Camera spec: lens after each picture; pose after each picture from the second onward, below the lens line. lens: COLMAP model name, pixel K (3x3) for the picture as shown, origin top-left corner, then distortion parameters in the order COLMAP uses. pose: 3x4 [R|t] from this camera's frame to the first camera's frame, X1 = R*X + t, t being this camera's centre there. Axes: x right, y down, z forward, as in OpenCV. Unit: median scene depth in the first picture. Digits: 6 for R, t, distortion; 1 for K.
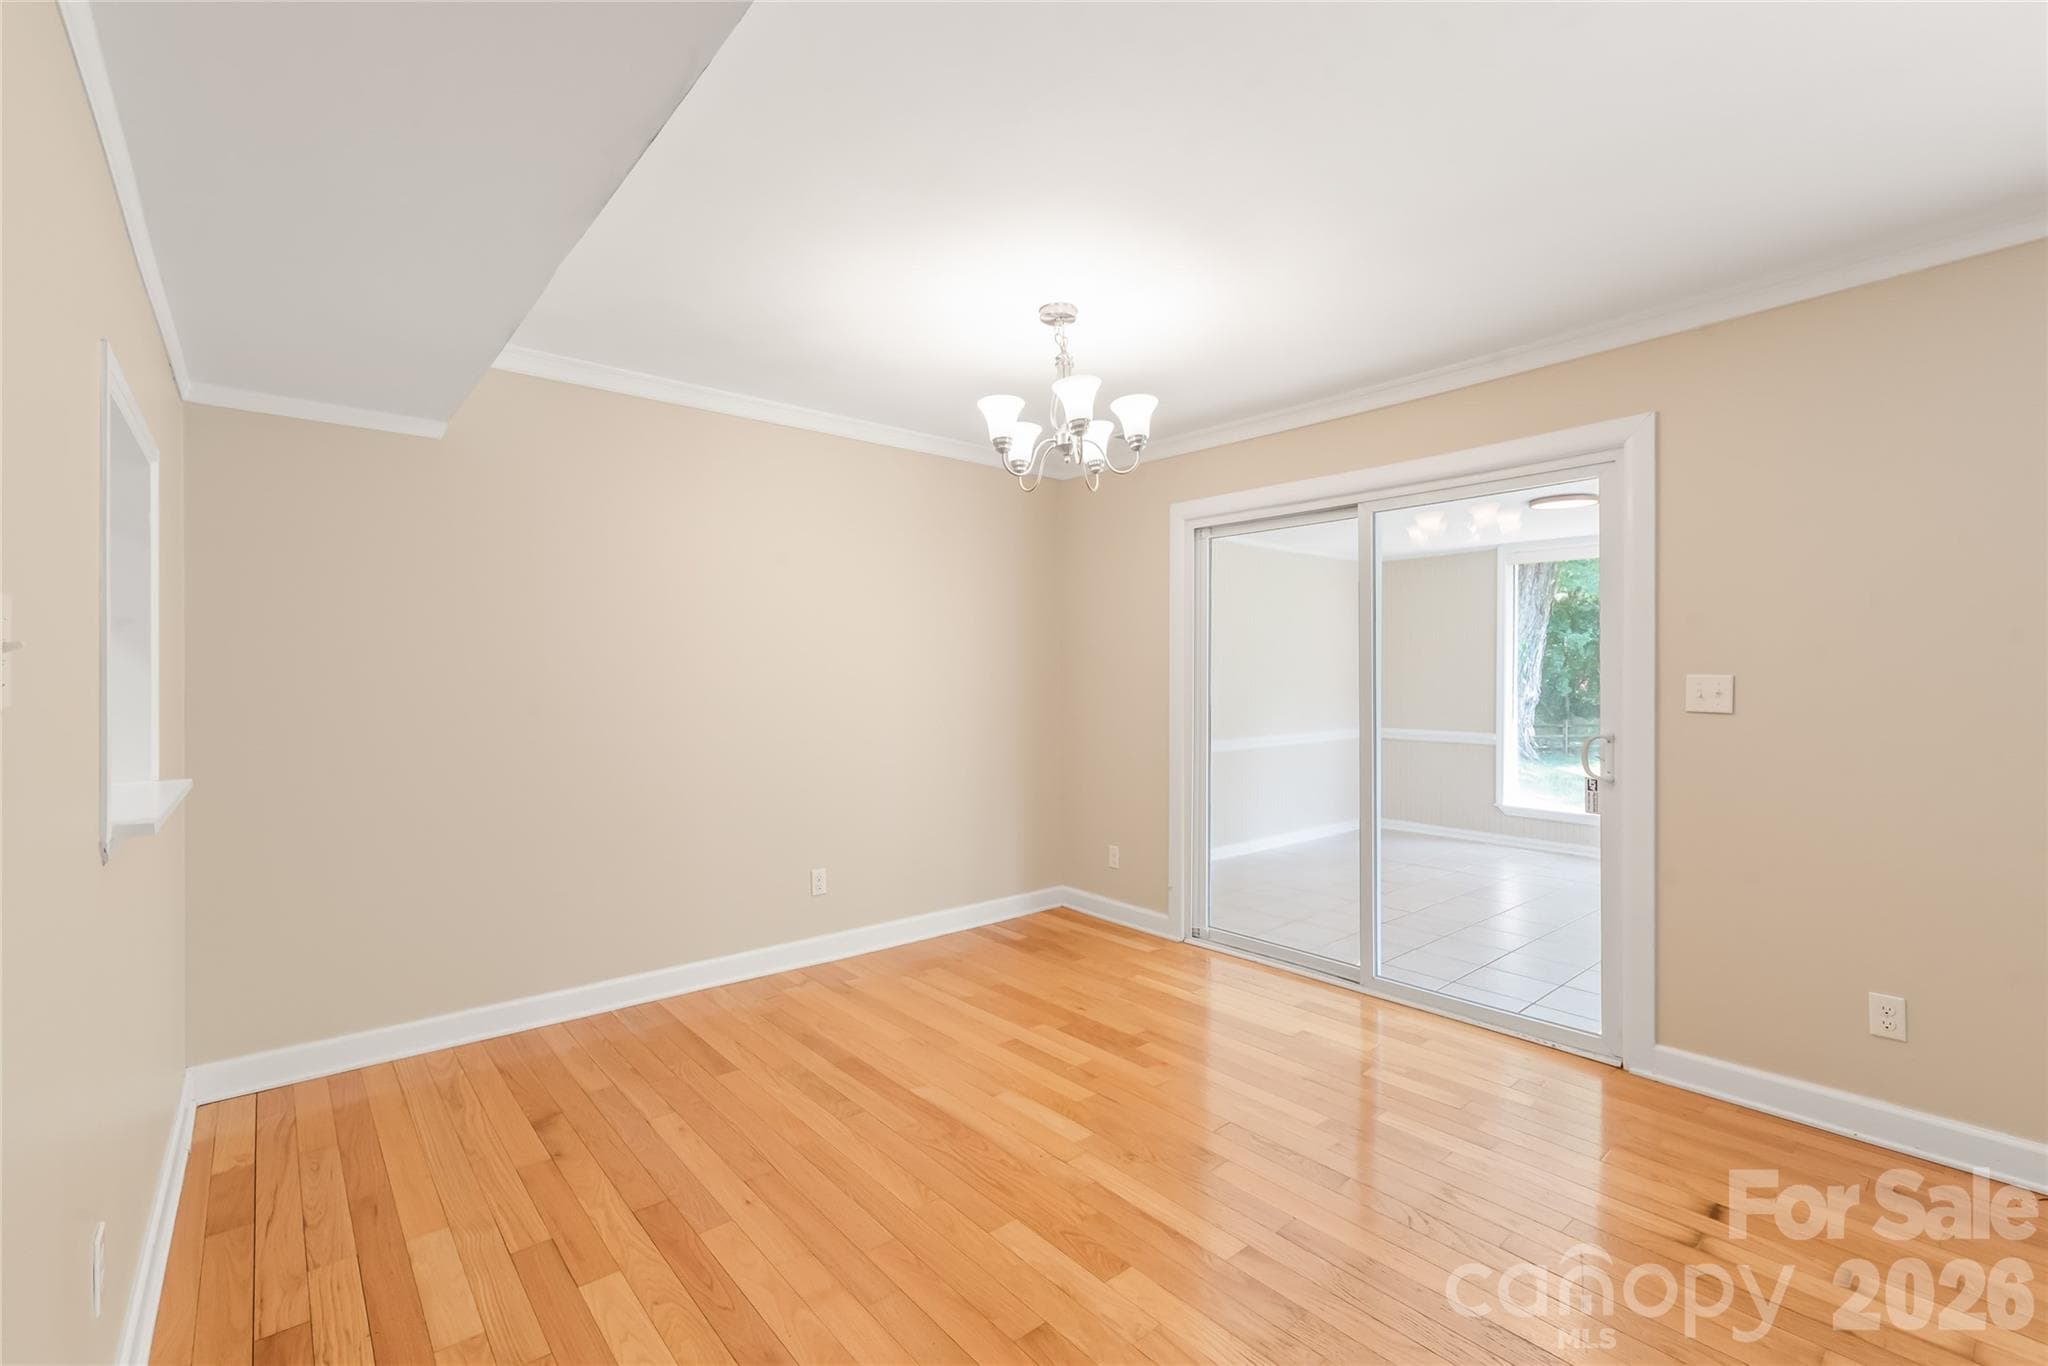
lens RADIAL K [[879.4, 0, 1029.3], [0, 879.4, 682.5], [0, 0, 1]] dist [0.004054, -0.000016]
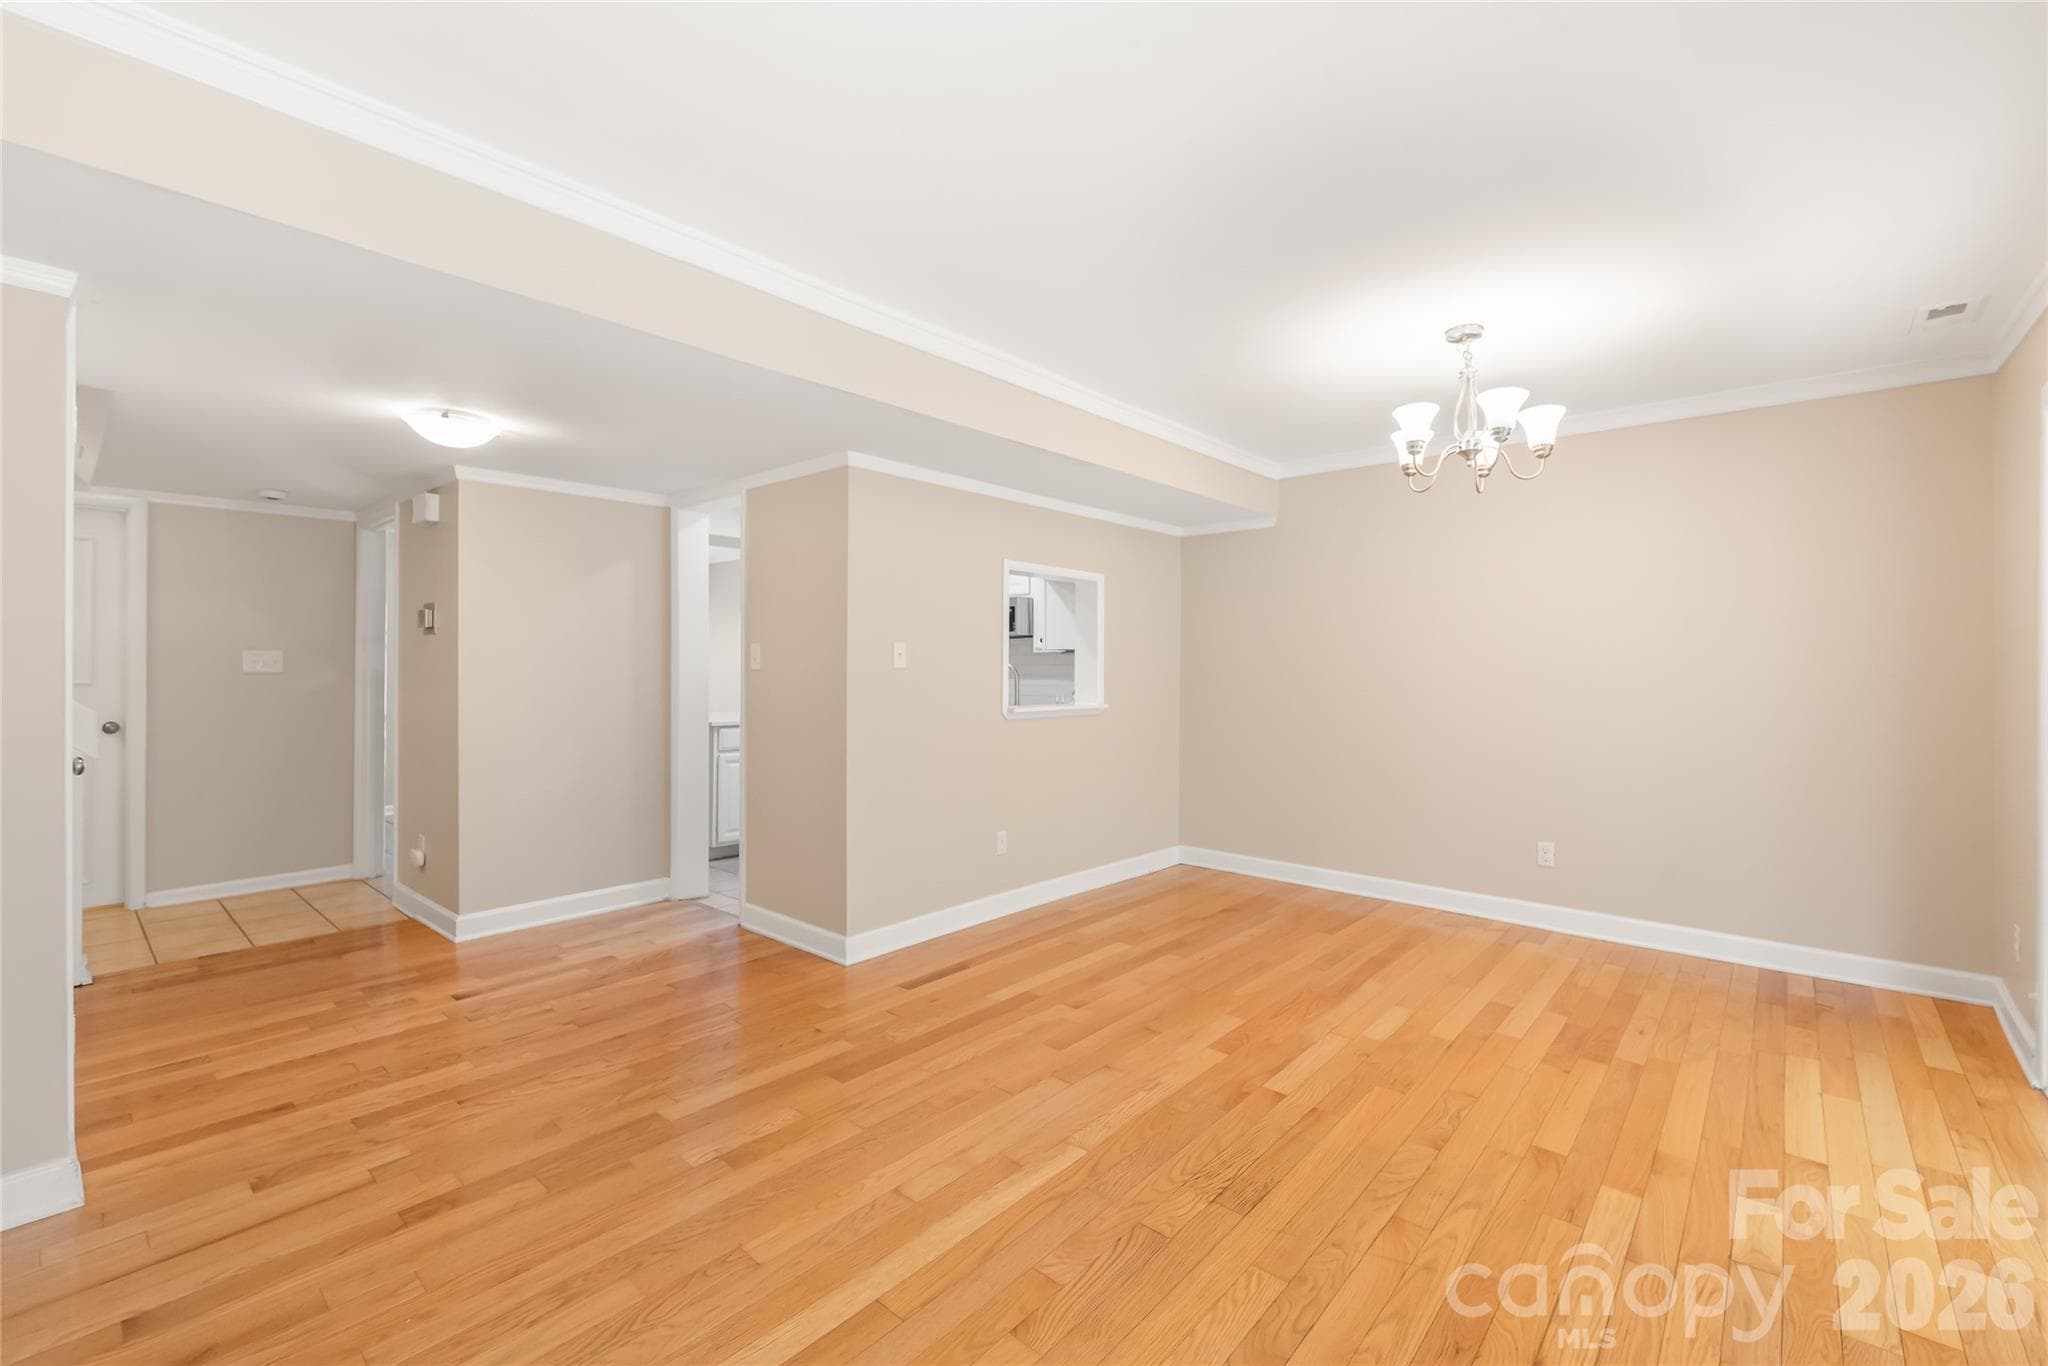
lens RADIAL K [[879.4, 0, 1029.3], [0, 879.4, 682.5], [0, 0, 1]] dist [0.004054, -0.000016]
pose [[0.139963, 0.014928, -0.990044, 1.058511], [-0.010031, 0.999856, 0.013658, 0.009506], [0.990106, 0.008019, 0.140093, 0.308879]]
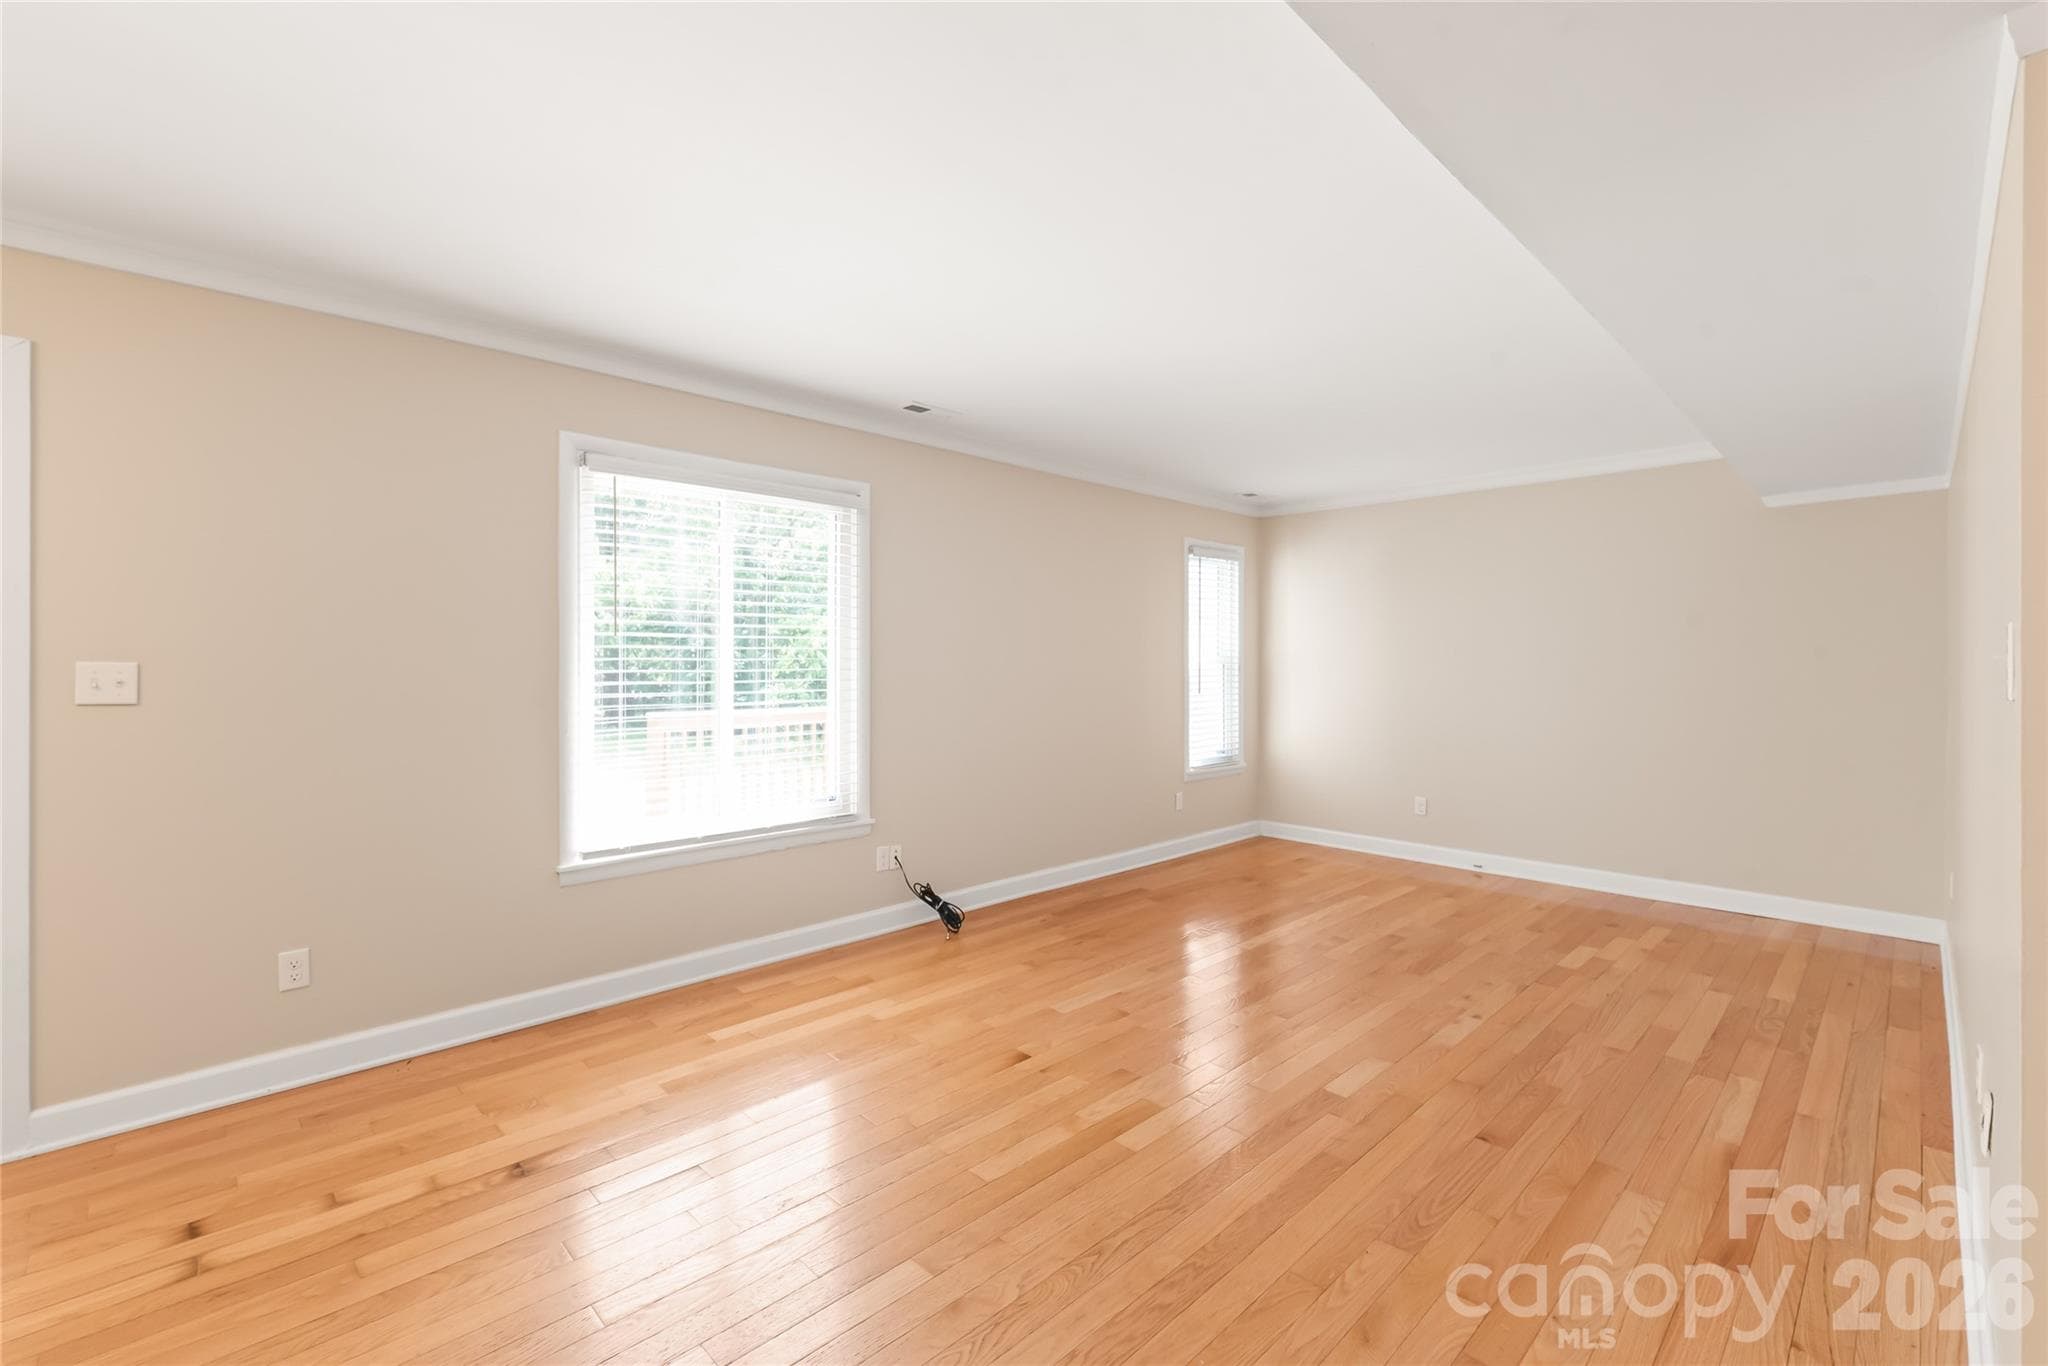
lens RADIAL K [[866.8, 0, 1026.0], [0, 866.8, 673.2], [0, 0, 1]] dist [0.000935, -0.000303]
pose [[-0.056271, -0.010214, 0.998363, -0.149901], [0.007229, 0.999917, 0.010637, -0.000248], [-0.998389, 0.007816, -0.056192, 0.122154]]
